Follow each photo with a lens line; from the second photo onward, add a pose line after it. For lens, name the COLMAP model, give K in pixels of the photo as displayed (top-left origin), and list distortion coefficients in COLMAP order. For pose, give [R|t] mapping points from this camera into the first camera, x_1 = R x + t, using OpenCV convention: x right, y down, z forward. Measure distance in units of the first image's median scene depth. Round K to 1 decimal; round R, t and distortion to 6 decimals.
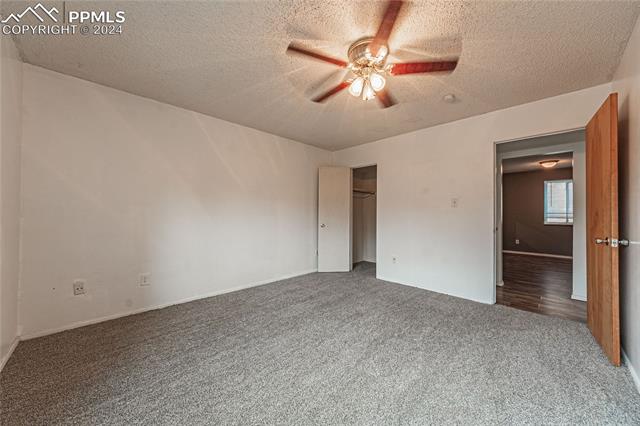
lens RADIAL K [[232.1, 0, 320.8], [0, 232.1, 209.5], [0, 0, 1]] dist [-0.000424, -0.000063]
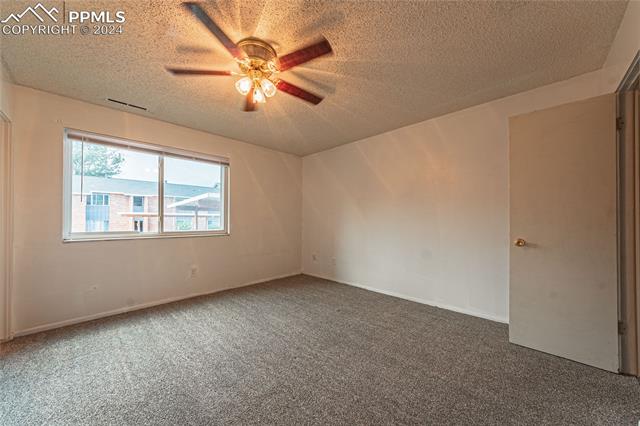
lens RADIAL K [[228.5, 0, 321.1], [0, 228.5, 218.8], [0, 0, 1]] dist [-0.000953, -0.000120]
pose [[0.013190, -0.009403, -0.999869, 0.684697], [0.022238, 0.999711, -0.009108, 0.016526], [0.999666, -0.022115, 0.013396, 0.739289]]
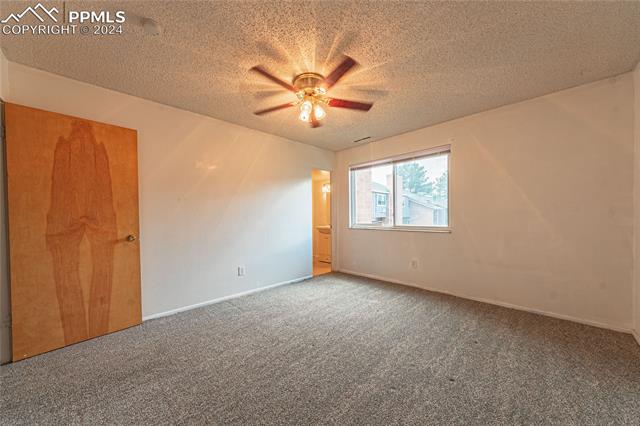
lens RADIAL K [[228.5, 0, 321.1], [0, 228.5, 218.8], [0, 0, 1]] dist [-0.000953, -0.000120]
pose [[-0.999975, 0.005929, 0.003730, 0.087052], [0.005881, 0.999901, -0.012793, 0.026561], [-0.003805, -0.012771, -0.999911, 1.289389]]
